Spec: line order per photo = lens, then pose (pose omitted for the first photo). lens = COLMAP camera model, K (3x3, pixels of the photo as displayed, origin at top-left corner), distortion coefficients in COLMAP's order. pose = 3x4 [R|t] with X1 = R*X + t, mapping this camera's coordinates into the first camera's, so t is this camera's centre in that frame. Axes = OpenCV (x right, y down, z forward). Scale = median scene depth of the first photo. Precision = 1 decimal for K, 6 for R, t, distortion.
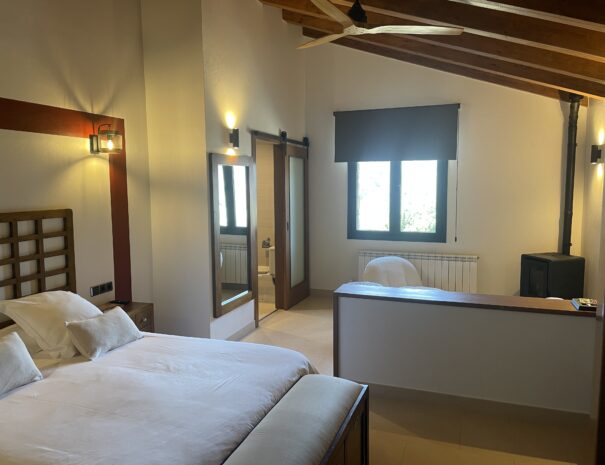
lens RADIAL K [[464.8, 0, 302.5], [0, 464.8, 232.5], [0, 0, 1]] dist [0.093919, -0.126526]
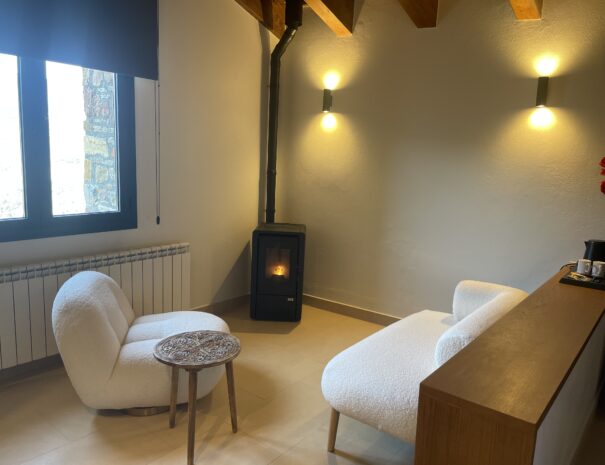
lens RADIAL K [[464.8, 0, 302.5], [0, 464.8, 232.5], [0, 0, 1]] dist [0.093919, -0.126526]
pose [[0.313169, -0.139941, 0.939330, -0.167815], [0.055056, 0.990096, 0.129148, -0.035770], [-0.948100, 0.011270, 0.317772, 0.637030]]
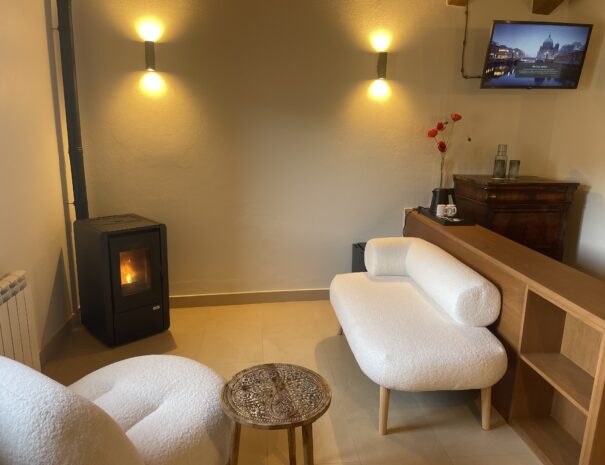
lens RADIAL K [[454.7, 0, 296.7], [0, 454.7, 238.3], [0, 0, 1]] dist [0.087821, -0.111767]
pose [[-0.448995, -0.212310, 0.867944, -0.080652], [0.079105, 0.958102, 0.275286, -0.066340], [-0.890026, 0.192261, -0.413389, 0.924965]]
